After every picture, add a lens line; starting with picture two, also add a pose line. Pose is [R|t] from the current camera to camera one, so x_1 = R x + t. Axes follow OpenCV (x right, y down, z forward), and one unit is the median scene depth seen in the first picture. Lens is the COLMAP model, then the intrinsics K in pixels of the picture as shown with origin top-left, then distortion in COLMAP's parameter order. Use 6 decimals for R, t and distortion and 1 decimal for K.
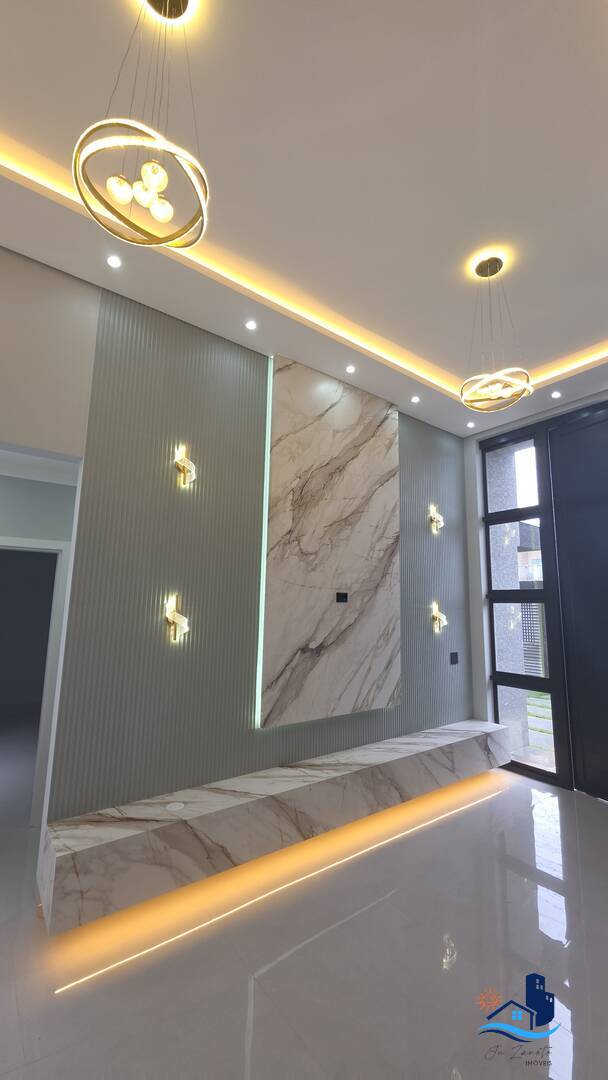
lens RADIAL K [[431.4, 0, 313.7], [0, 431.4, 539.9], [0, 0, 1]] dist [0.009396, -0.006333]
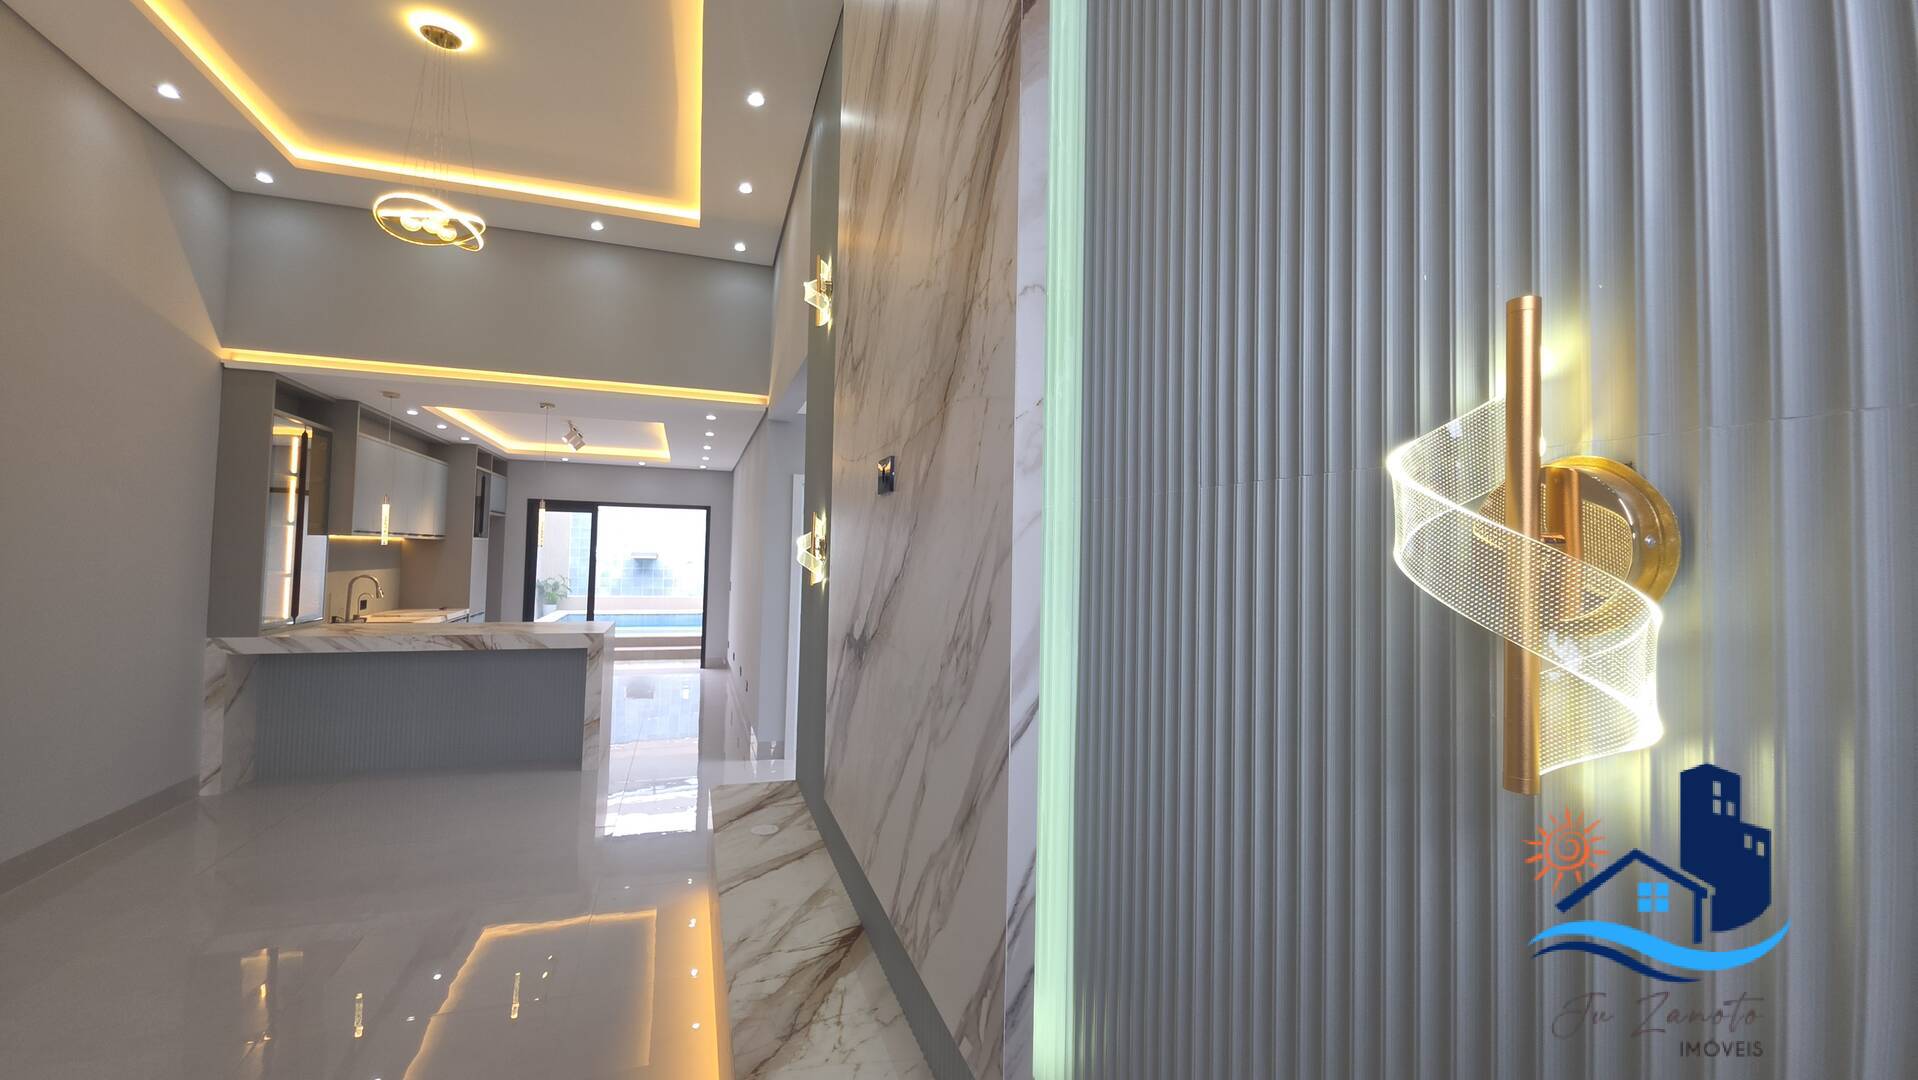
lens RADIAL K [[766.1, 0, 955.7], [0, 766.1, 528.3], [0, 0, 1]] dist [0.009396, -0.006333]
pose [[-0.306048, -0.054897, -0.950432, 0.527592], [0.119158, 0.988276, -0.095453, 0.225364], [0.944530, -0.142464, -0.295918, 1.227245]]
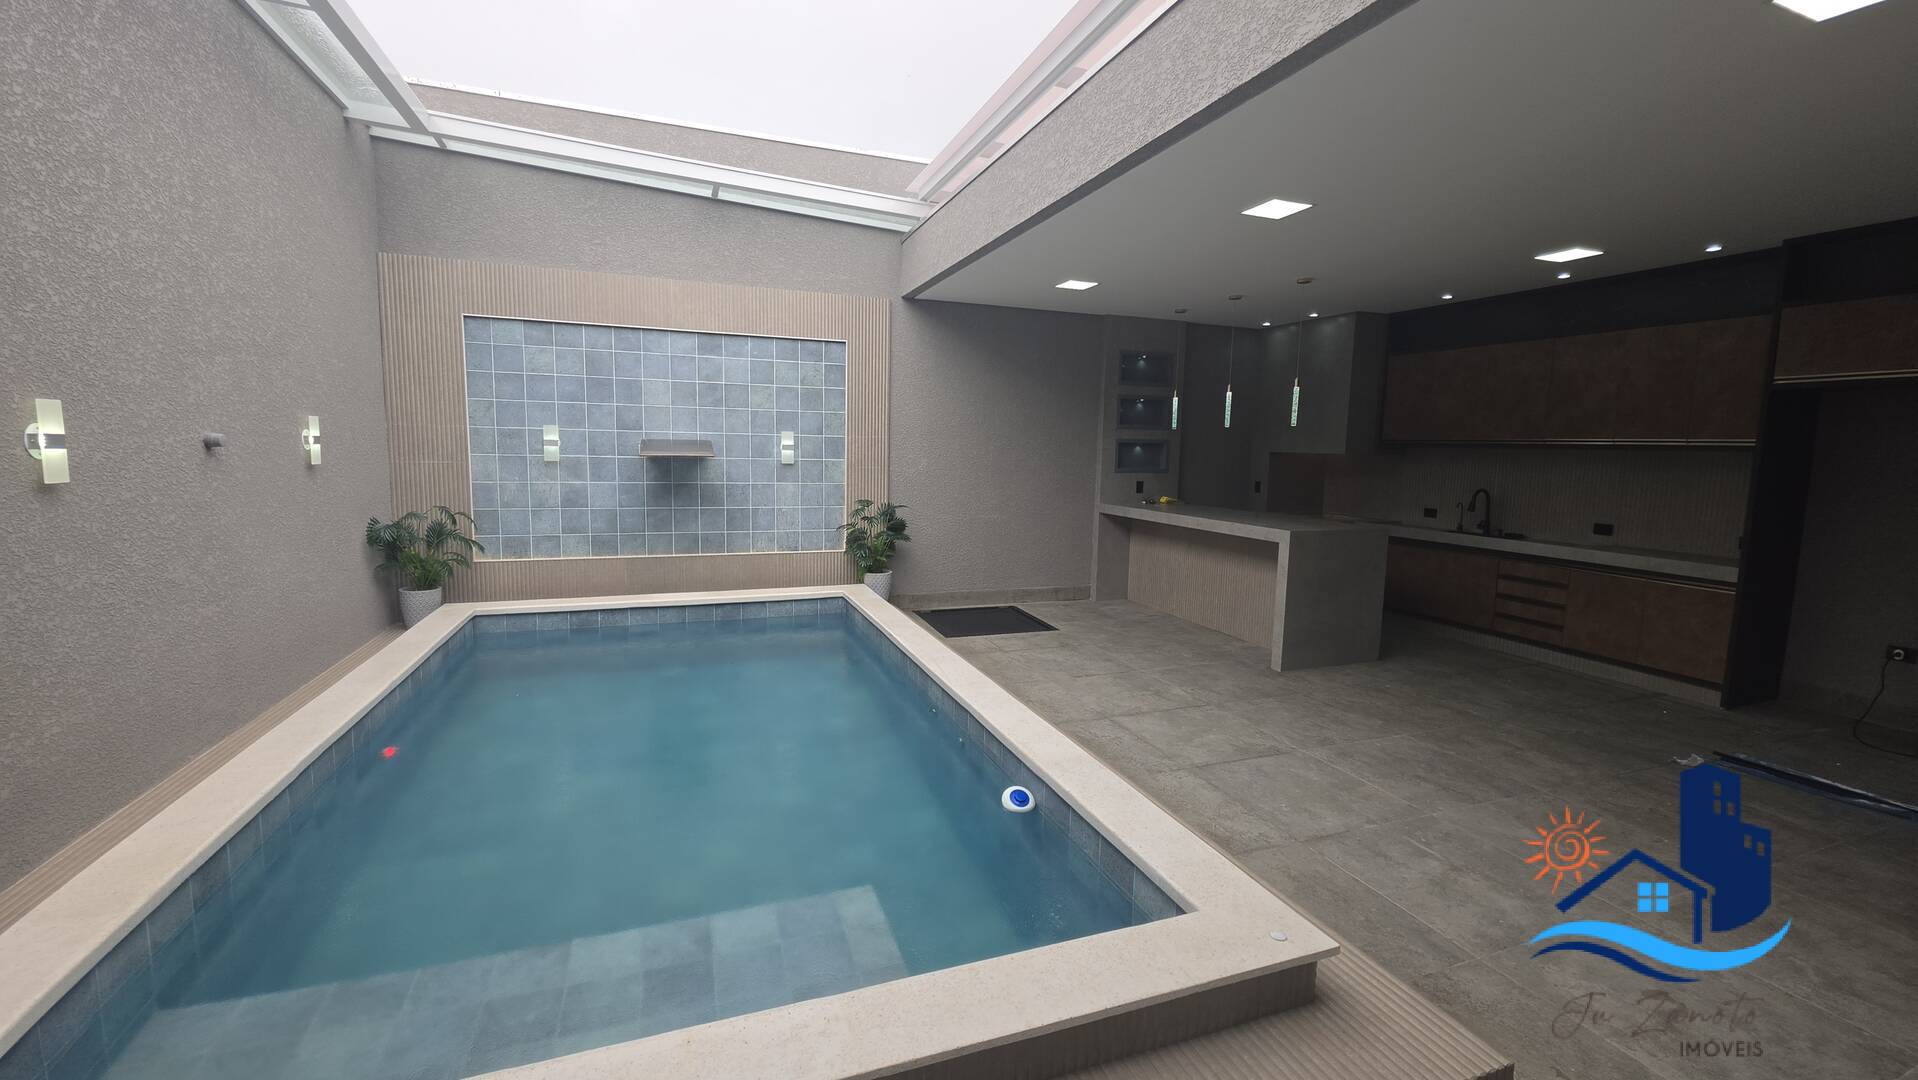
lens RADIAL K [[766.1, 0, 954.9], [0, 766.1, 526.8], [0, 0, 1]] dist [0.009396, -0.006333]
pose [[-0.291390, 0.081245, -0.953148, -1.762388], [0.122110, 0.991395, 0.047175, -0.101501], [0.948779, -0.102642, -0.298804, -0.787662]]
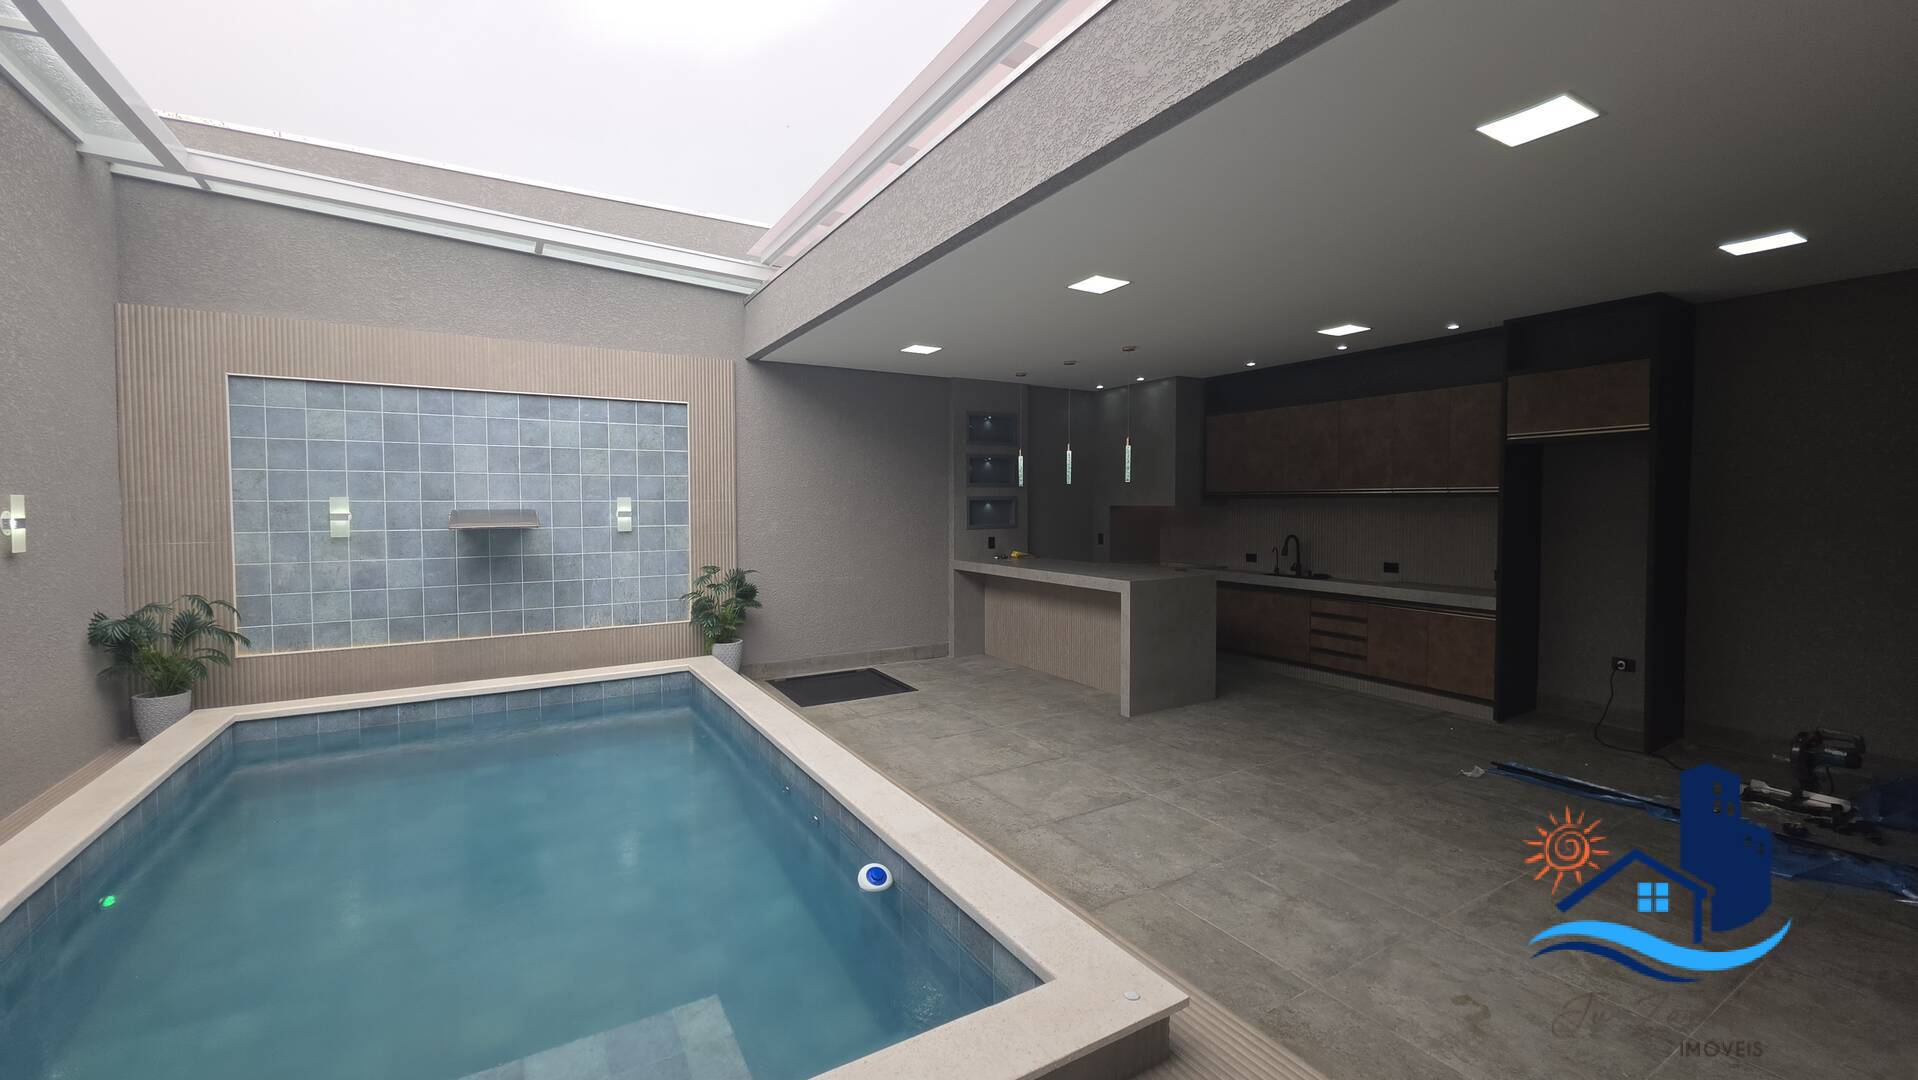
lens RADIAL K [[766.1, 0, 956.1], [0, 766.1, 526.6], [0, 0, 1]] dist [0.009396, -0.006333]
pose [[-0.110605, 0.017559, -0.993709, -1.773599], [0.154378, 0.988012, 0.000275, -0.109769], [0.981801, -0.153377, -0.111989, -0.772812]]
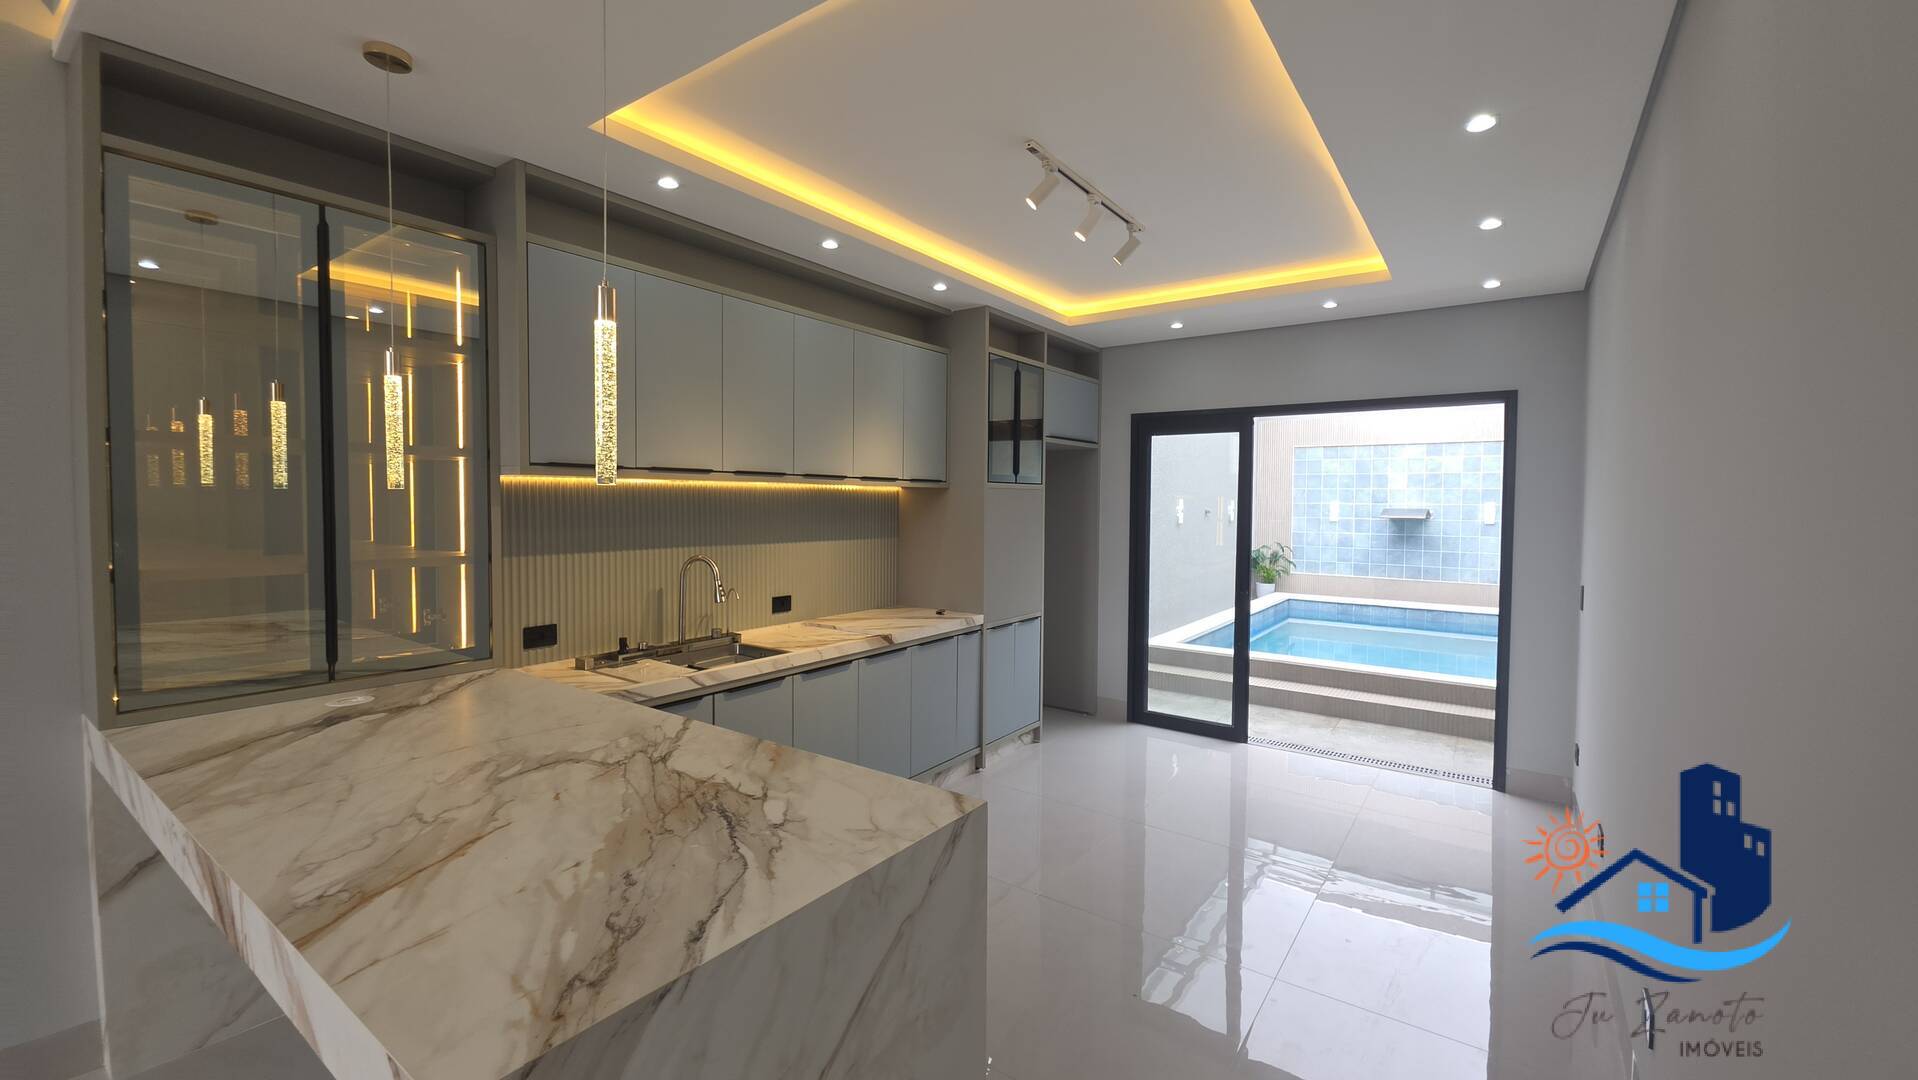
lens RADIAL K [[766.1, 0, 958.8], [0, 766.1, 526.3], [0, 0, 1]] dist [0.009396, -0.006333]
pose [[-0.954640, -0.013222, -0.297470, -0.789745], [0.023392, 0.992596, -0.119187, 0.076957], [0.296844, -0.120739, -0.947262, 0.330658]]
